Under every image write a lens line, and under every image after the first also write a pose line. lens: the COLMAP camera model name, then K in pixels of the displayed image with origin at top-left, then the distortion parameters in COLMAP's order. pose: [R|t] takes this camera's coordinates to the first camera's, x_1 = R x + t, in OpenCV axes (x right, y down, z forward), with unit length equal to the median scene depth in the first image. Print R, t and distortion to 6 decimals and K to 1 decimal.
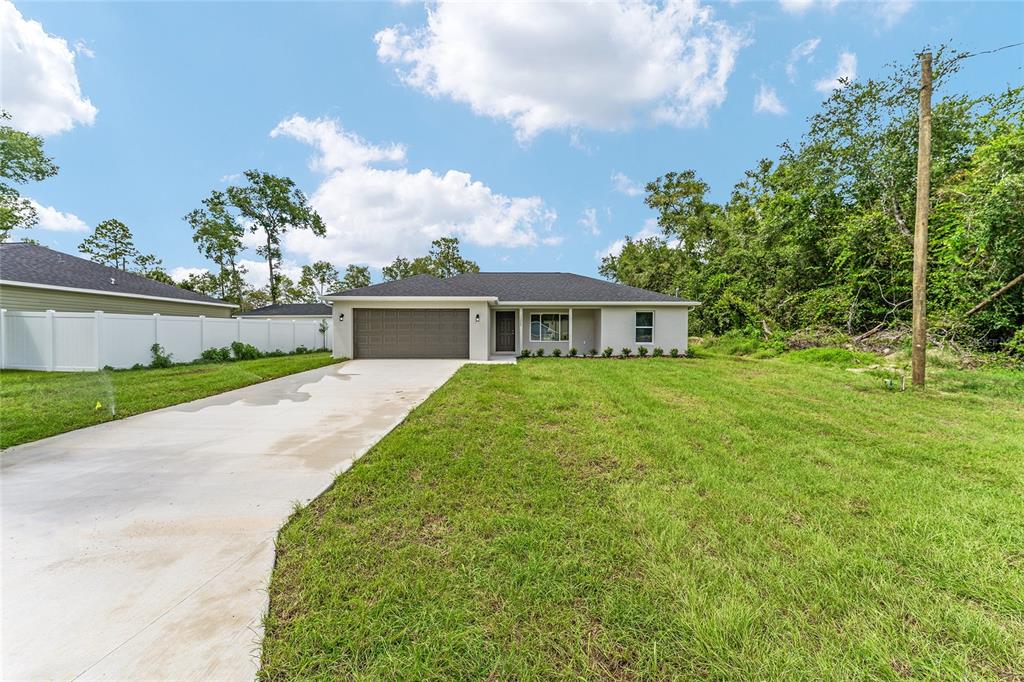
lens RADIAL K [[409.6, 0, 514.0], [0, 409.6, 348.4], [0, 0, 1]] dist [-0.000498, -0.000204]
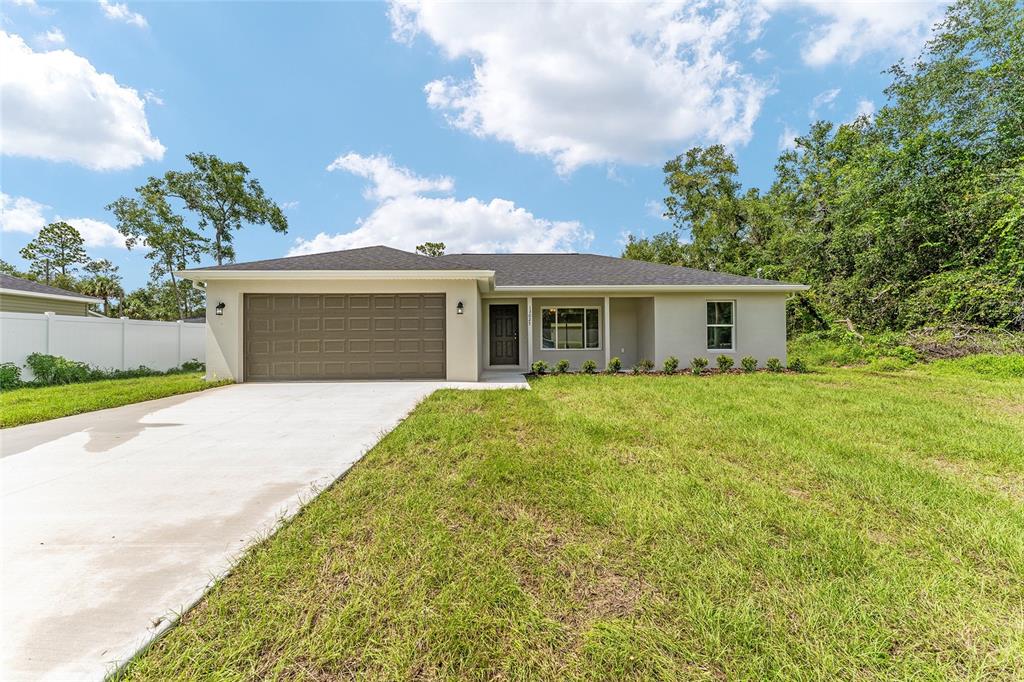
lens RADIAL K [[409.6, 0, 514.0], [0, 409.6, 348.4], [0, 0, 1]] dist [-0.000498, -0.000204]
pose [[0.999574, -0.008900, 0.027799, -0.010373], [0.009724, 0.999513, -0.029641, 0.000103], [-0.027522, 0.029899, 0.999174, 0.151135]]
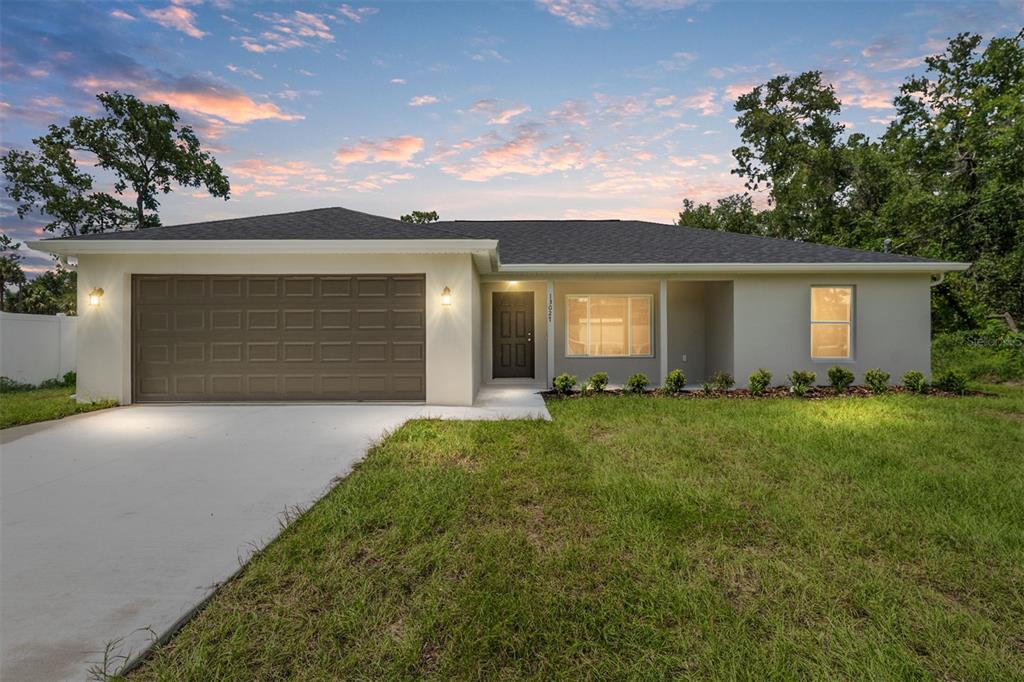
lens RADIAL K [[533.6, 0, 512.1], [0, 533.6, 353.9], [0, 0, 1]] dist [0.001466, 0.000079]
pose [[0.999985, -0.004355, -0.003278, -0.008912], [0.004279, 0.999726, -0.023006, -0.002836], [0.003377, 0.022992, 0.999730, 0.177668]]
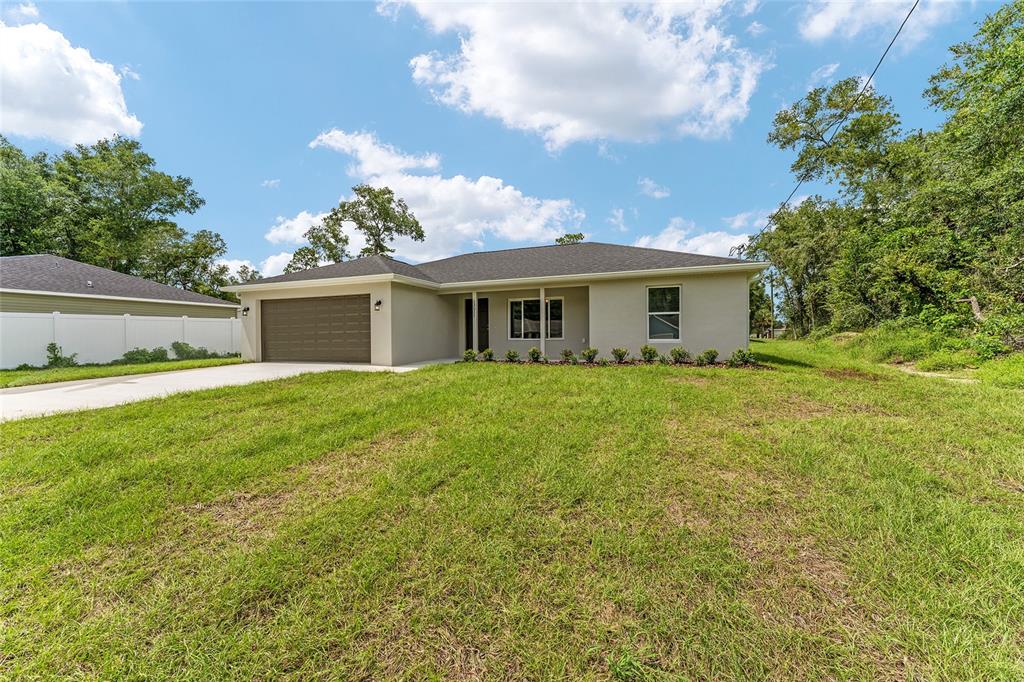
lens RADIAL K [[411.2, 0, 510.2], [0, 411.2, 348.3], [0, 0, 1]] dist [0.002239, 0.000077]
pose [[0.926864, 0.000213, -0.375398, 0.139161], [-0.003181, 0.999968, -0.007288, 0.001333], [0.375385, 0.007949, 0.926835, 0.153168]]
